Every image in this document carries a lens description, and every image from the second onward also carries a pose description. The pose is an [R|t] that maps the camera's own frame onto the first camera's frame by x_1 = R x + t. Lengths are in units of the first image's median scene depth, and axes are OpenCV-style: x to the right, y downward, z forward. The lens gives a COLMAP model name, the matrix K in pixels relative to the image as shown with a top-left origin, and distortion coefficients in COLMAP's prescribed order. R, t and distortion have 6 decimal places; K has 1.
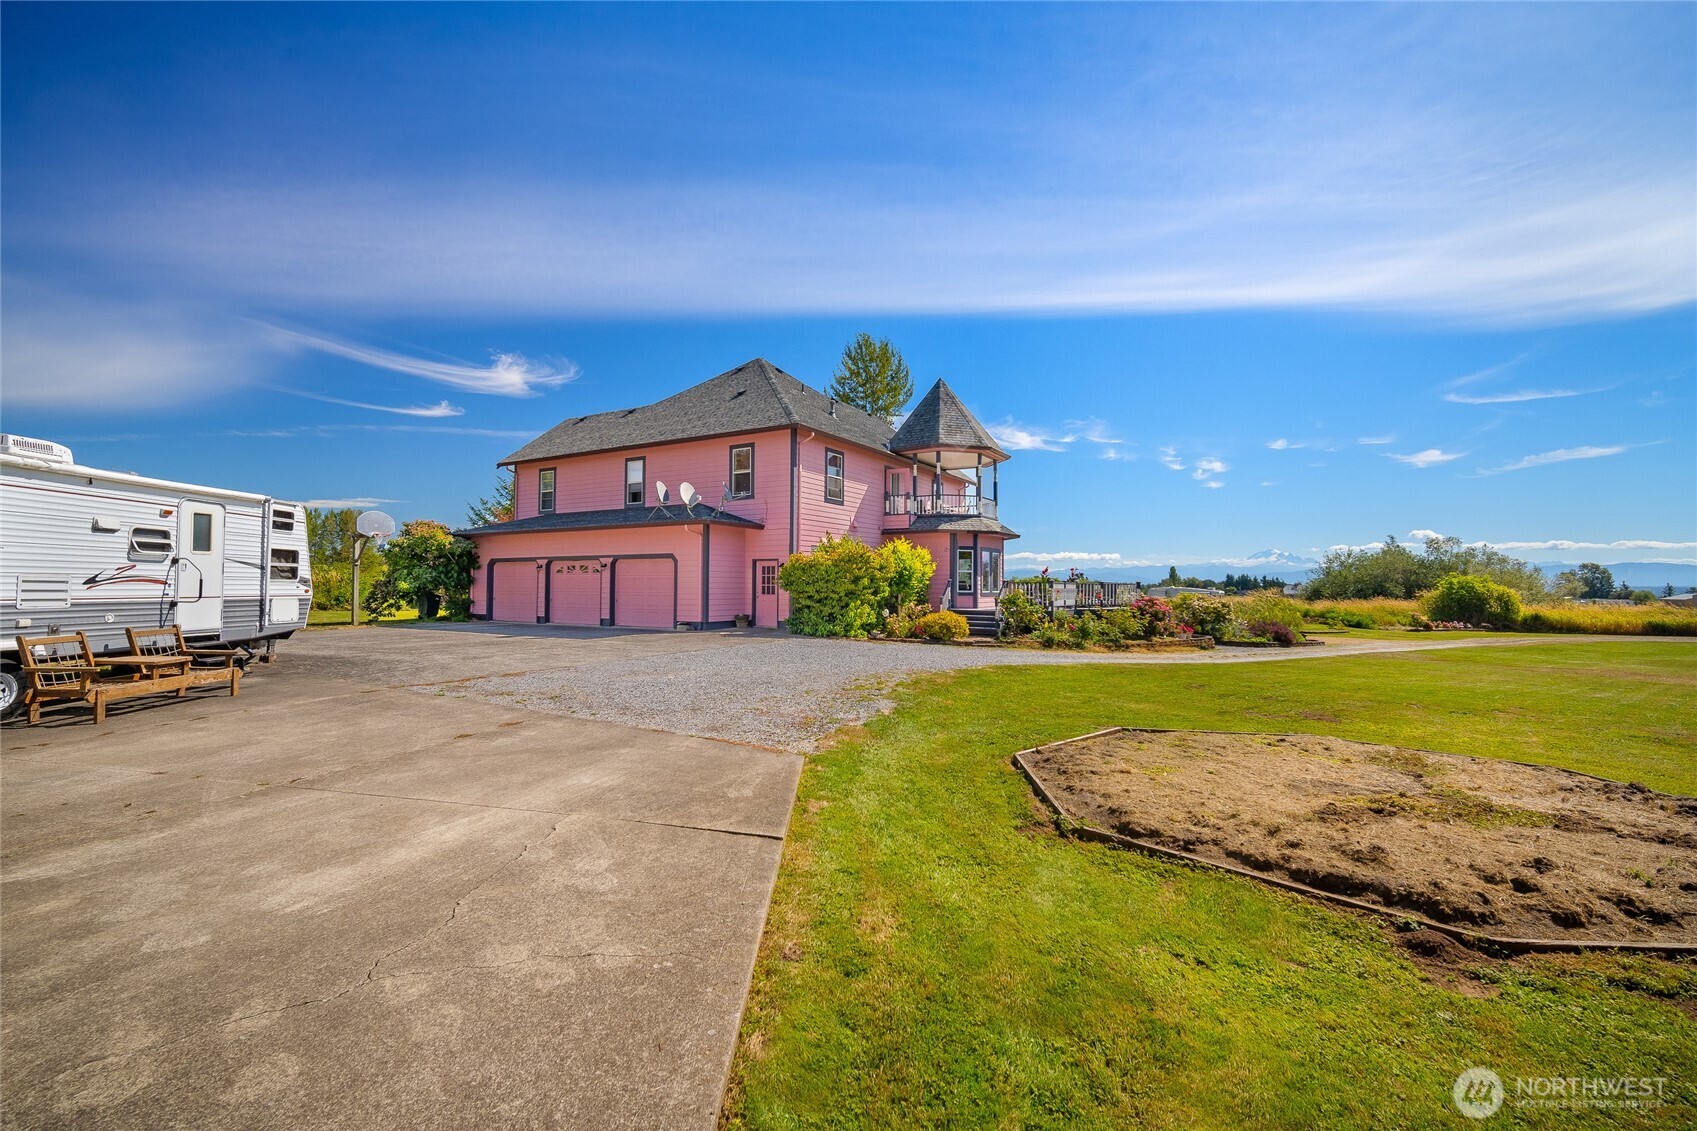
lens RADIAL K [[748.5, 0, 847.5], [0, 748.5, 560.0], [0, 0, 1]] dist [-0.000357, 0.000054]
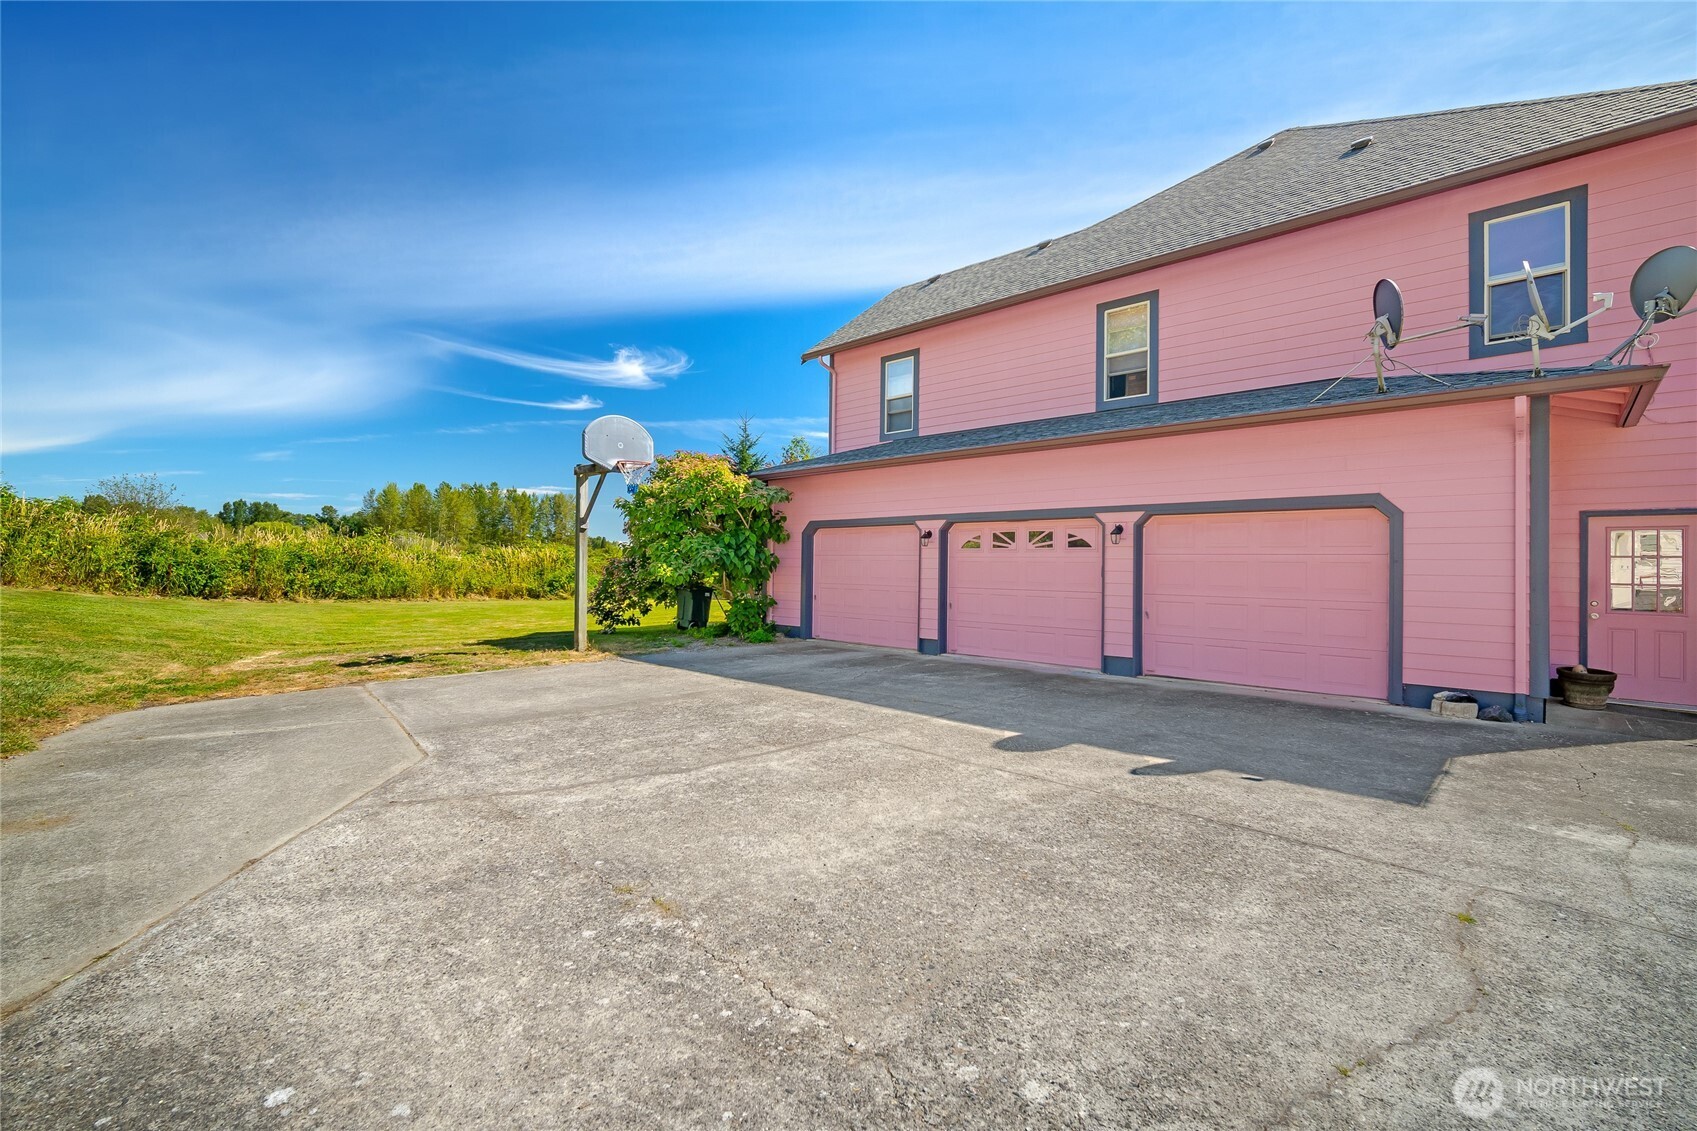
lens RADIAL K [[748.5, 0, 849.7], [0, 748.5, 563.3], [0, 0, 1]] dist [-0.000357, 0.000054]
pose [[0.975928, 0.010323, -0.217848, -0.350000], [-0.004070, 0.999567, 0.029135, 0.012910], [0.218054, -0.027547, 0.975548, 0.515899]]
